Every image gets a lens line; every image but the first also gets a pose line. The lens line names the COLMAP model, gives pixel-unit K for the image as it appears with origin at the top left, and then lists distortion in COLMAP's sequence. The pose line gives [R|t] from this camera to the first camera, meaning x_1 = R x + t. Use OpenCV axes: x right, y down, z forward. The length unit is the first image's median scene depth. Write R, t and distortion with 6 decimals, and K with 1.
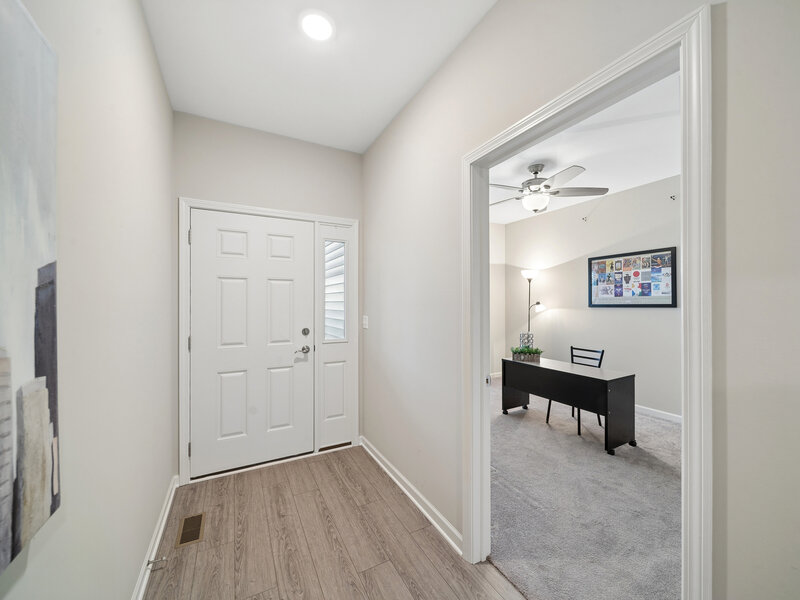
lens RADIAL K [[318.4, 0, 400.5], [0, 318.4, 304.2], [0, 0, 1]] dist [-0.001346, -0.000304]
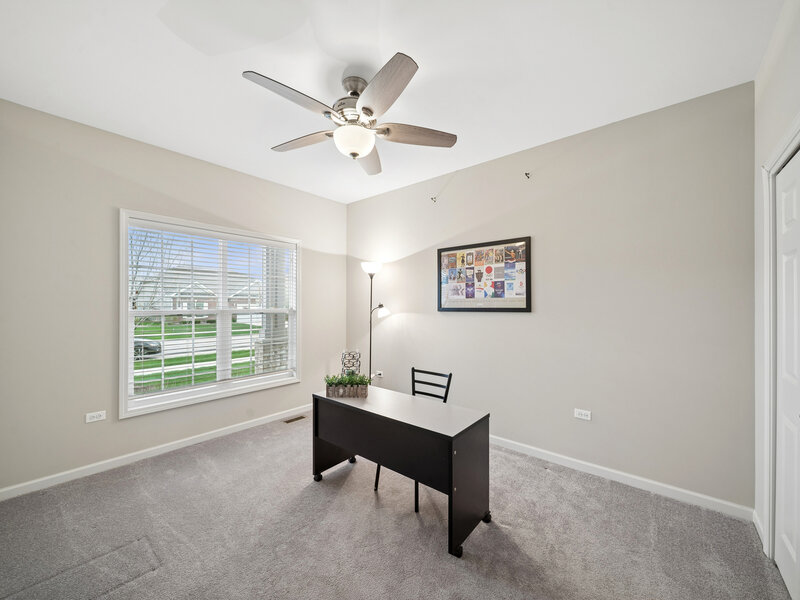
lens RADIAL K [[318.4, 0, 400.5], [0, 318.4, 304.2], [0, 0, 1]] dist [-0.001346, -0.000304]
pose [[0.928465, 0.006305, 0.371366, 0.249664], [-0.003578, 0.999961, -0.008033, -0.002024], [-0.371403, 0.006130, 0.928452, 0.355966]]
